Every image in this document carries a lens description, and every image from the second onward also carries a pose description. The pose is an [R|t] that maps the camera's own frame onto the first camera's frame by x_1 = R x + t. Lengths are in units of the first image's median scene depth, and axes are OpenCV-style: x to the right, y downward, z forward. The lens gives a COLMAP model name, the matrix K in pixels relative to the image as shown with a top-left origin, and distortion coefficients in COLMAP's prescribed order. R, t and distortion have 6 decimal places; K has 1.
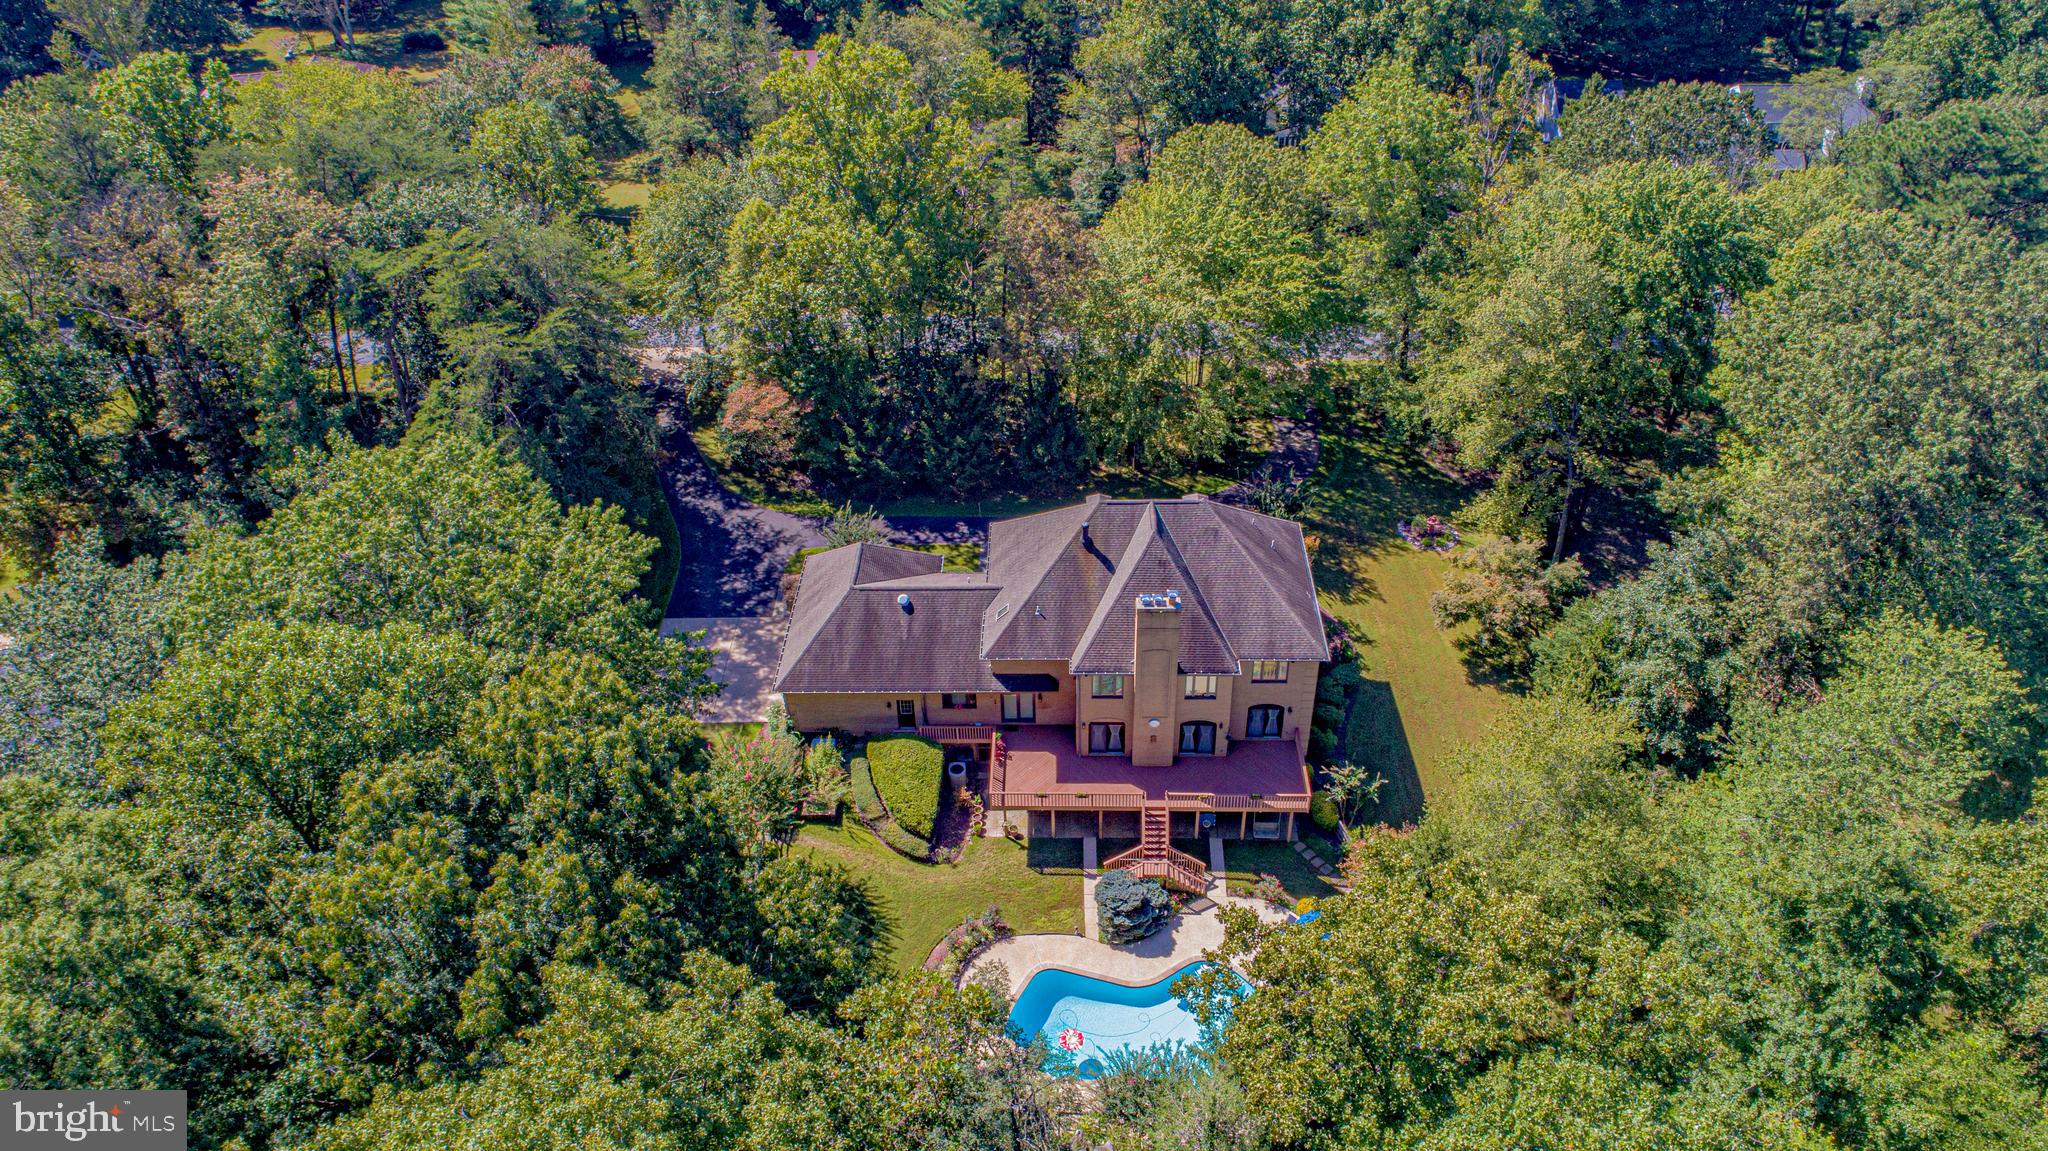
lens RADIAL K [[1472.3, 0, 1024.0], [0, 1472.3, 575.5], [0, 0, 1]] dist [-0.004798, -0.000249]
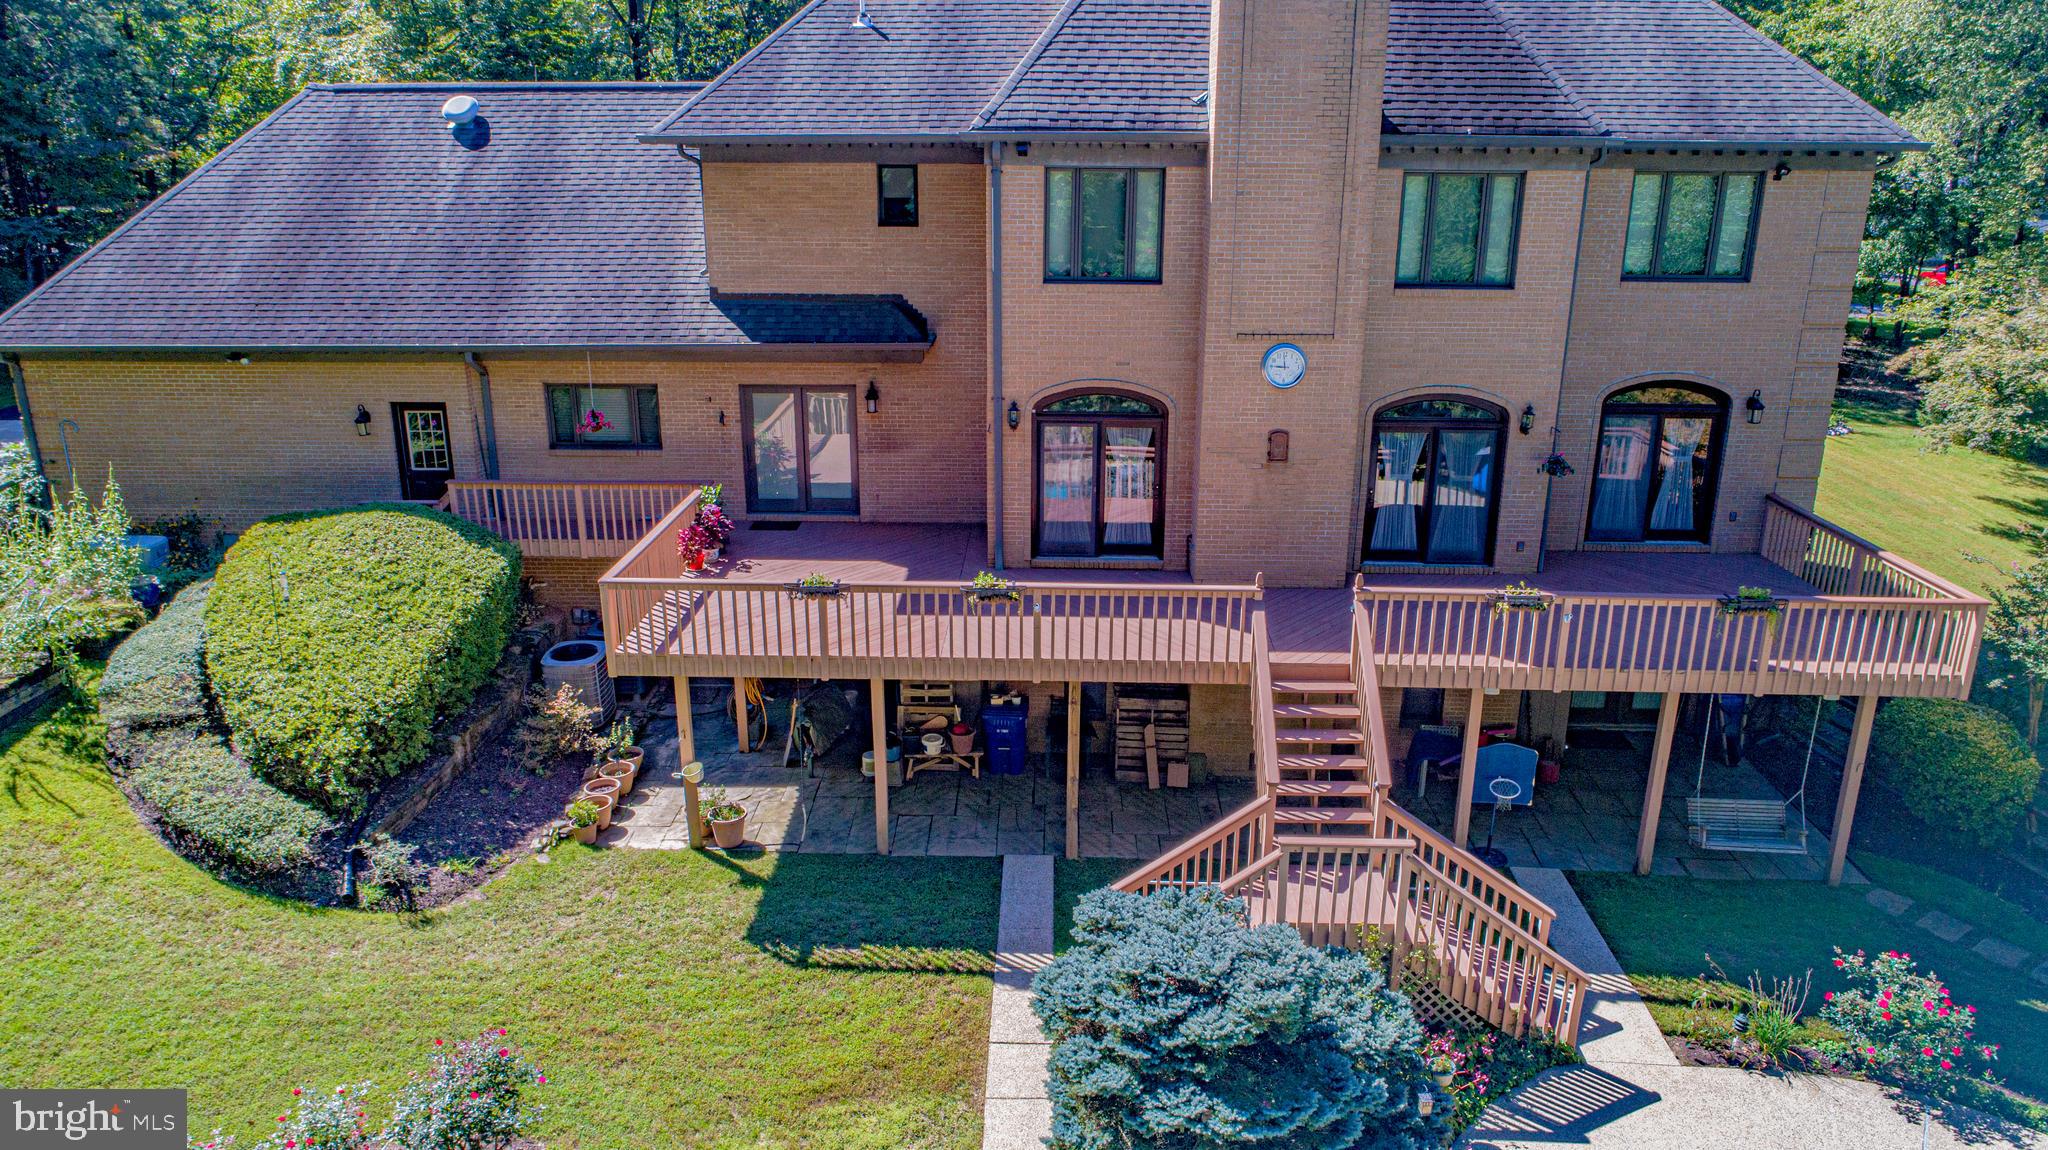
lens RADIAL K [[1366.2, 0, 1024.0], [0, 1366.2, 575.0], [0, 0, 1]] dist [-0.011908, -0.000409]
pose [[0.999626, 0.027011, 0.004253, 0.042546], [-0.024016, 0.941653, -0.335727, 0.214606], [-0.013073, 0.335499, 0.941950, 0.782016]]
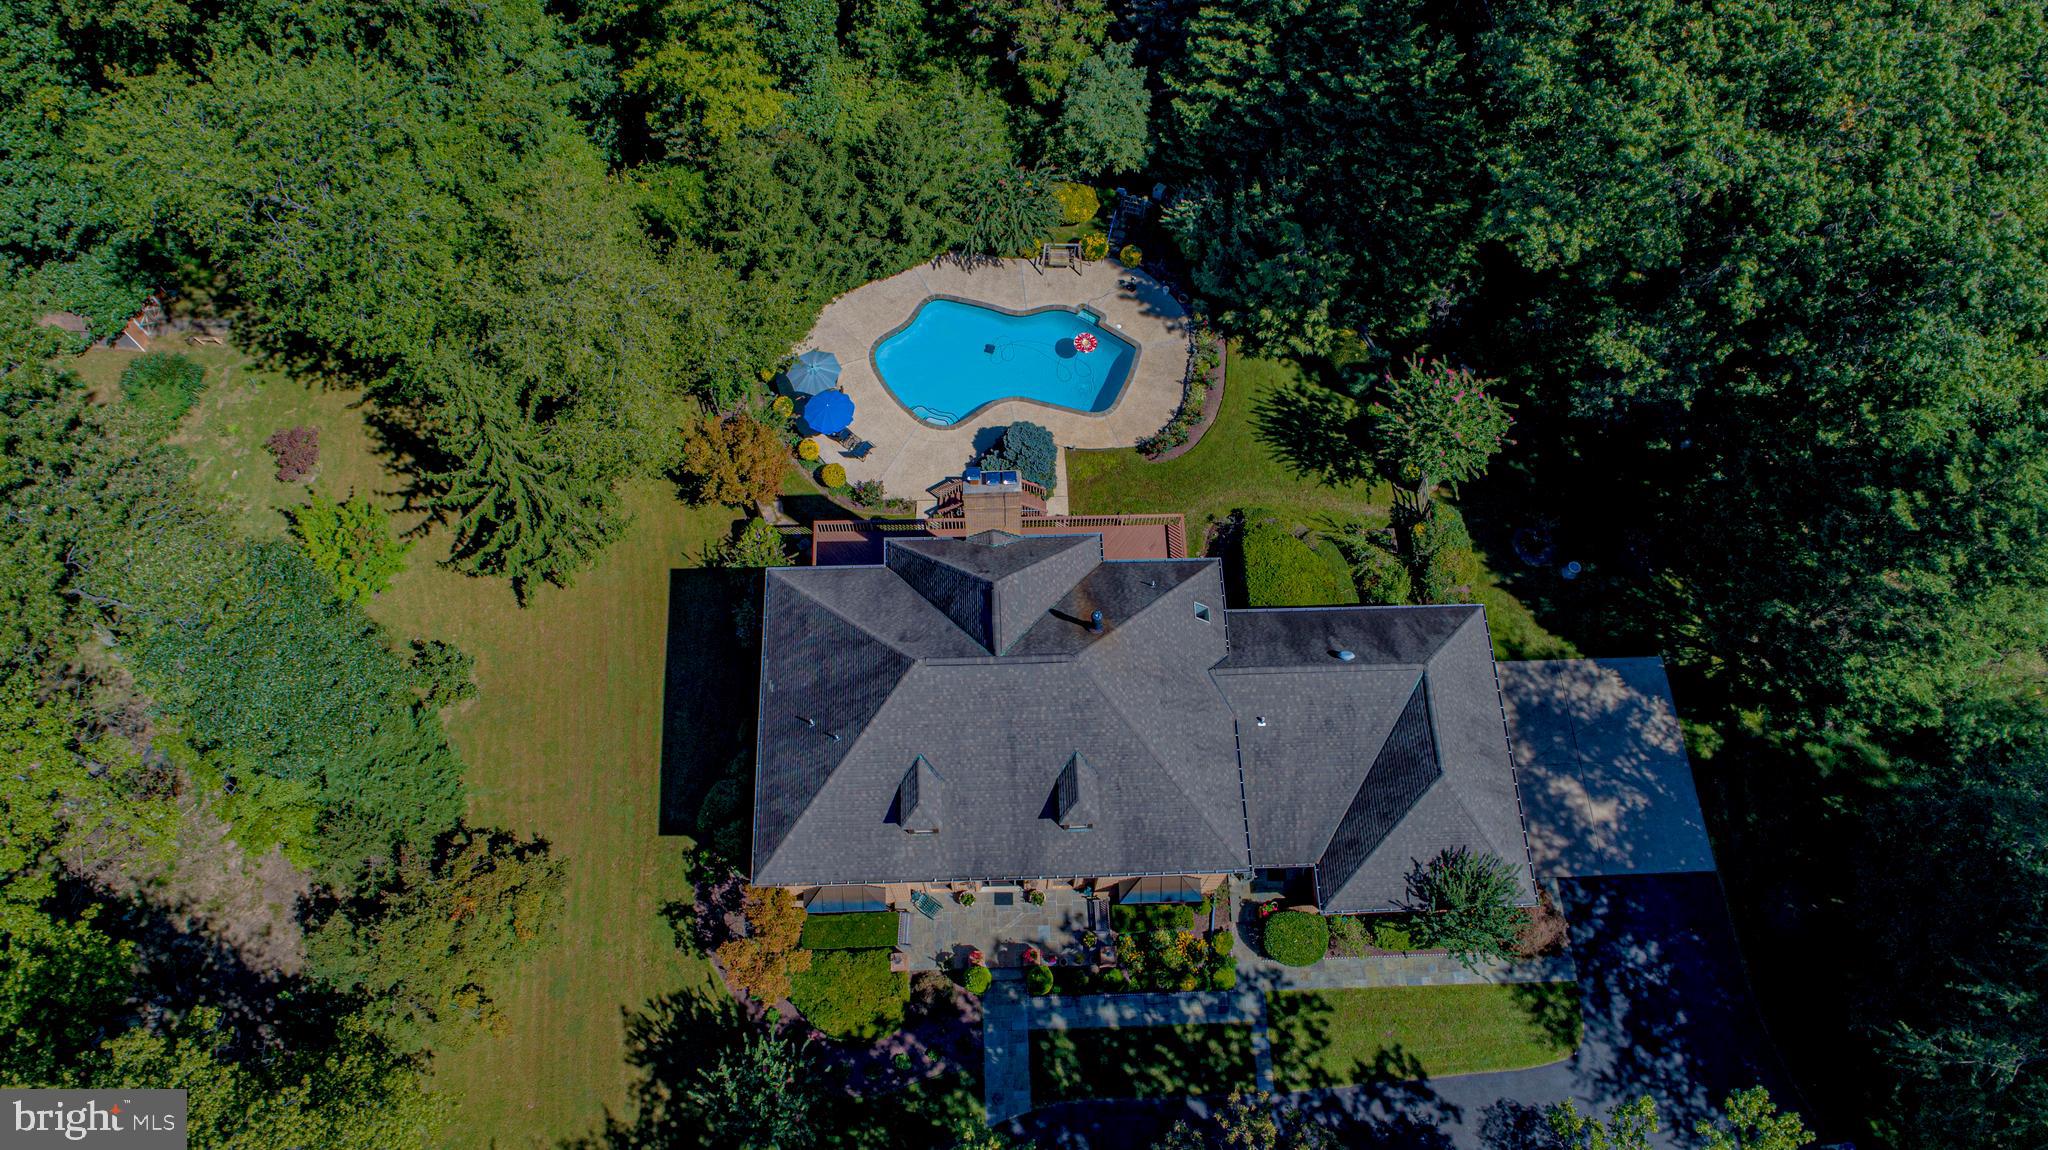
lens RADIAL K [[1329.1, 0, 1024.0], [0, 1329.1, 575.0], [0, 0, 1]] dist [-0.032408, -0.001760]
pose [[-0.998146, 0.054714, -0.026649, 0.092217], [-0.037805, -0.214278, 0.976041, -0.608013], [0.047693, 0.975239, 0.215949, 0.846997]]
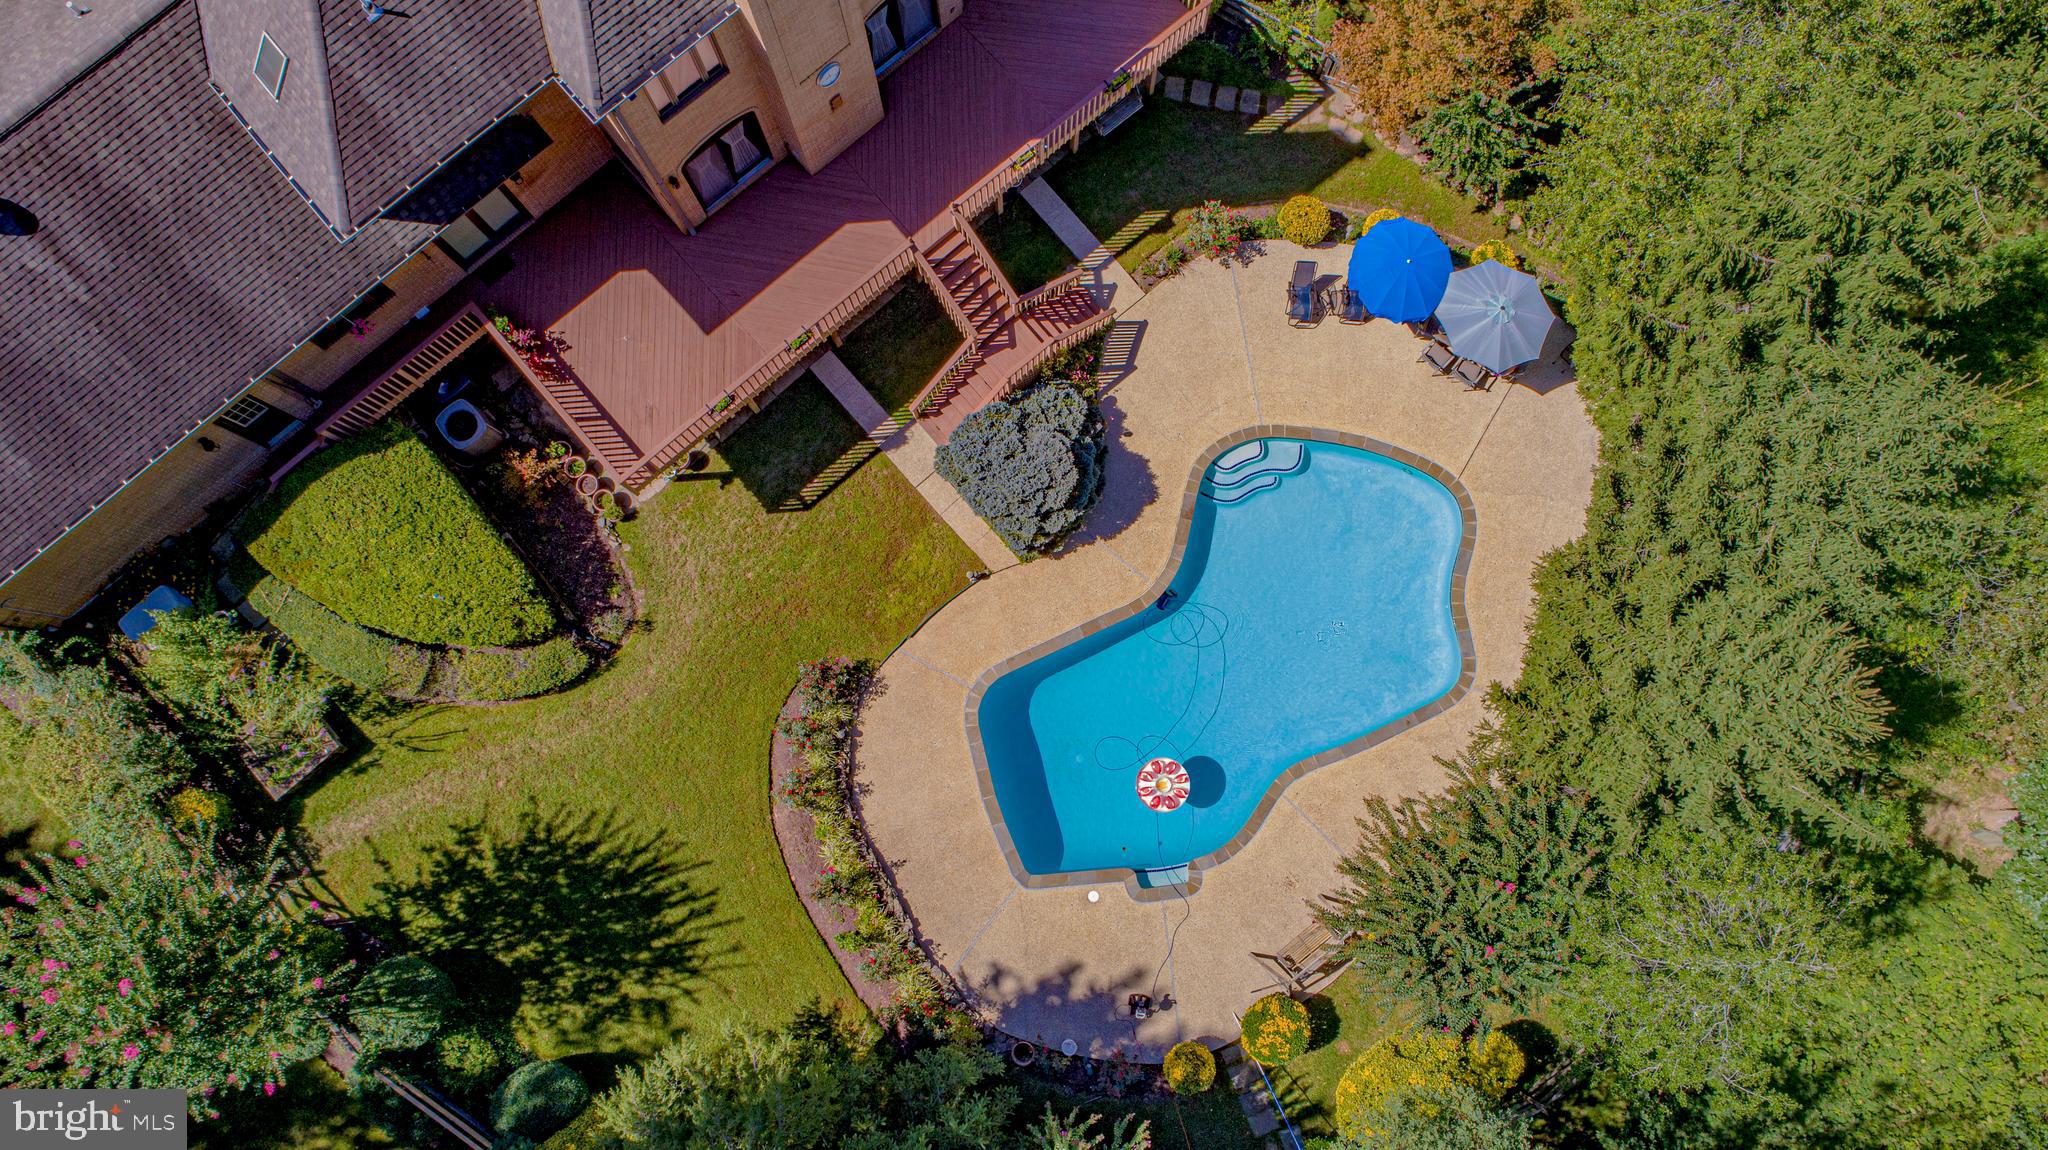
lens RADIAL K [[1366.2, 0, 1024.0], [0, 1366.2, 575.0], [0, 0, 1]] dist [-0.011908, -0.000409]
pose [[0.734999, -0.667602, 0.118674, -0.002914], [0.401125, 0.569202, 0.717710, -0.058822], [-0.546694, -0.479913, 0.686155, 0.662773]]
